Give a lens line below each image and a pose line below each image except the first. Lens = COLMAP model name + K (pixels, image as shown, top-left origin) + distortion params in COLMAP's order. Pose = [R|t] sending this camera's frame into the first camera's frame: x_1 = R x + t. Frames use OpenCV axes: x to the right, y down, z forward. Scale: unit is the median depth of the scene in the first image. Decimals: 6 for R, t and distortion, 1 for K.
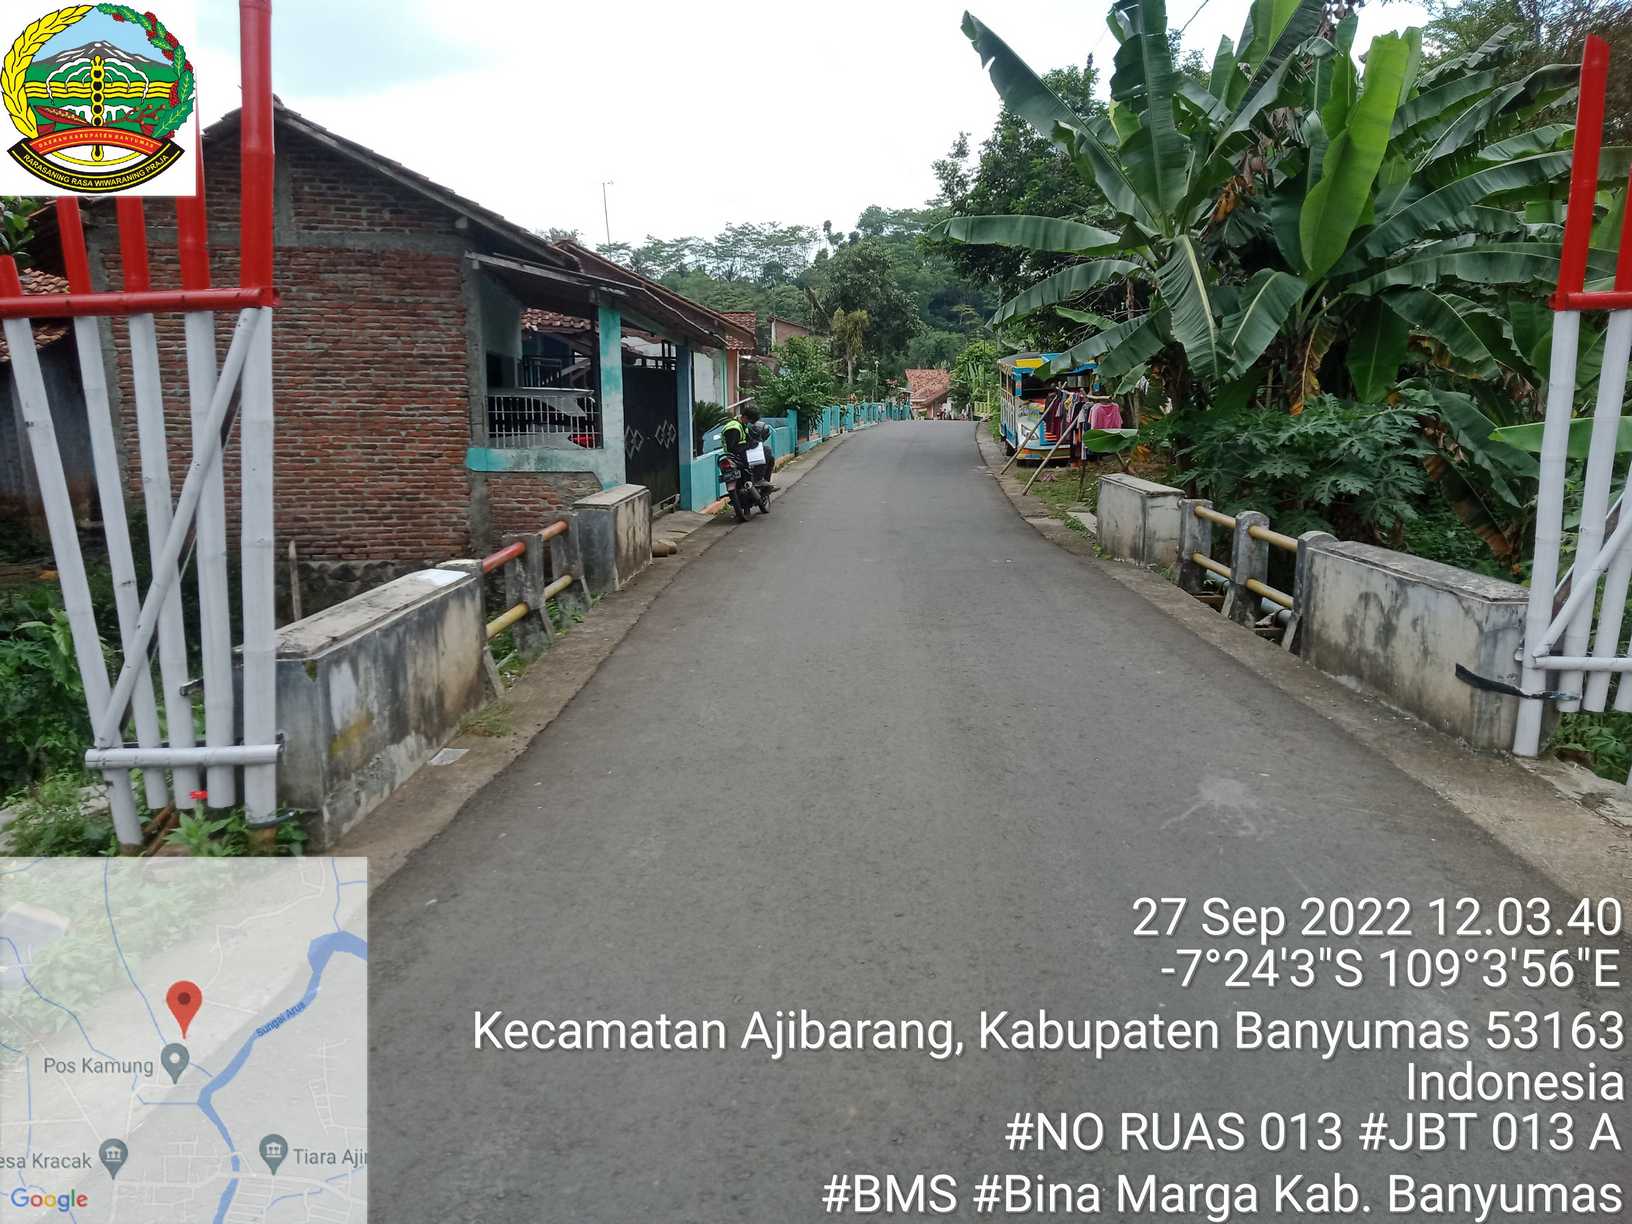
lens RADIAL K [[1213.8, 0, 820.8], [0, 1213.8, 611.9], [0, 0, 1]] dist [0.034861, -0.016093]
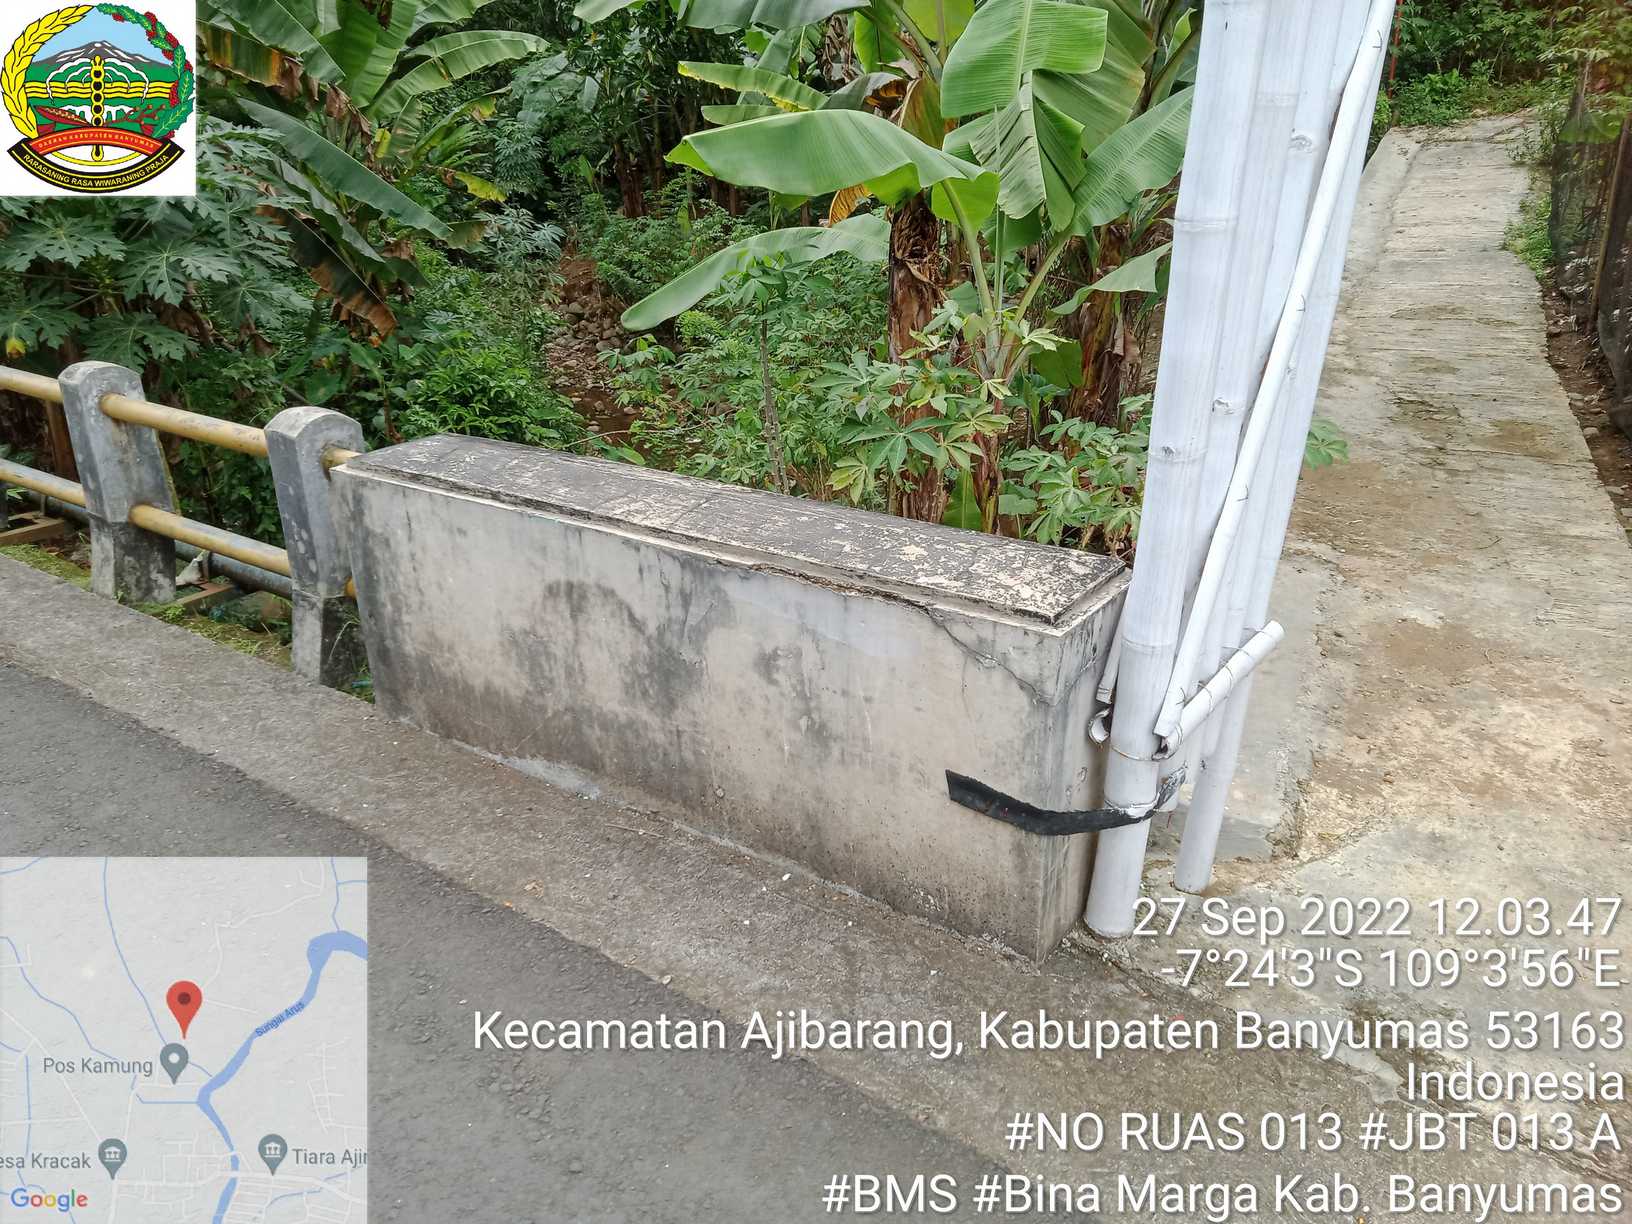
lens RADIAL K [[1213.8, 0, 817.2], [0, 1213.8, 605.1], [0, 0, 1]] dist [0.034861, -0.016093]
pose [[0.579572, -0.320031, 0.749451, 0.185153], [0.166664, 0.946771, 0.275405, -0.106711], [-0.797697, -0.034710, 0.602059, 0.683381]]
